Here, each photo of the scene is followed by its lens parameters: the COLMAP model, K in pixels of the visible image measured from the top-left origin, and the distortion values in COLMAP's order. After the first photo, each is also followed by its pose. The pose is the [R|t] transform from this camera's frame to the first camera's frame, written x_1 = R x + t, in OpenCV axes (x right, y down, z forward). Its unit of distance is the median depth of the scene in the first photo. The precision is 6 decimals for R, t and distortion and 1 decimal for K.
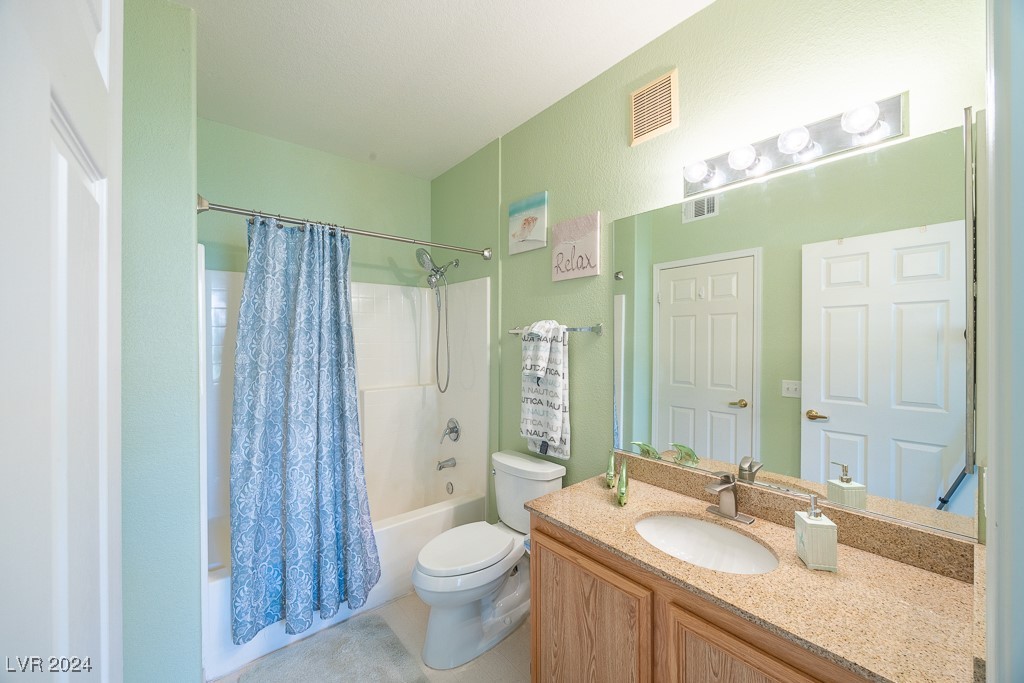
lens RADIAL K [[390.9, 0, 511.3], [0, 390.9, 341.8], [0, 0, 1]] dist [-0.000342, -0.000440]
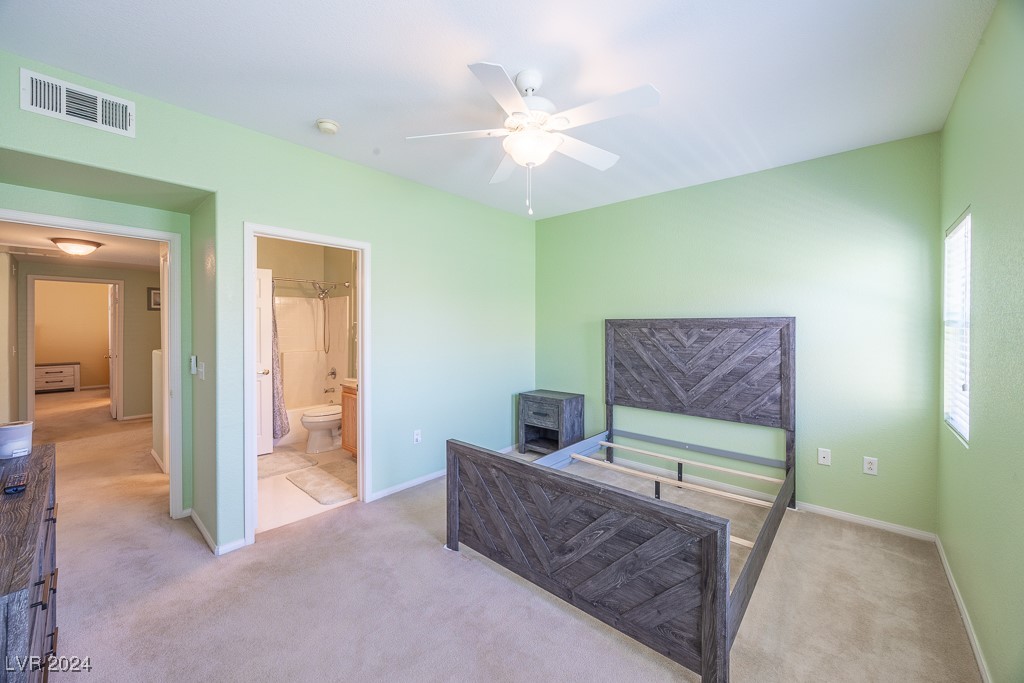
lens RADIAL K [[390.9, 0, 510.0], [0, 390.9, 331.0], [0, 0, 1]] dist [-0.000342, -0.000440]
pose [[0.990091, 0.002501, 0.140405, 0.448042], [-0.002619, 0.999996, 0.000658, 0.013370], [-0.140403, -0.001019, 0.990094, -1.041798]]
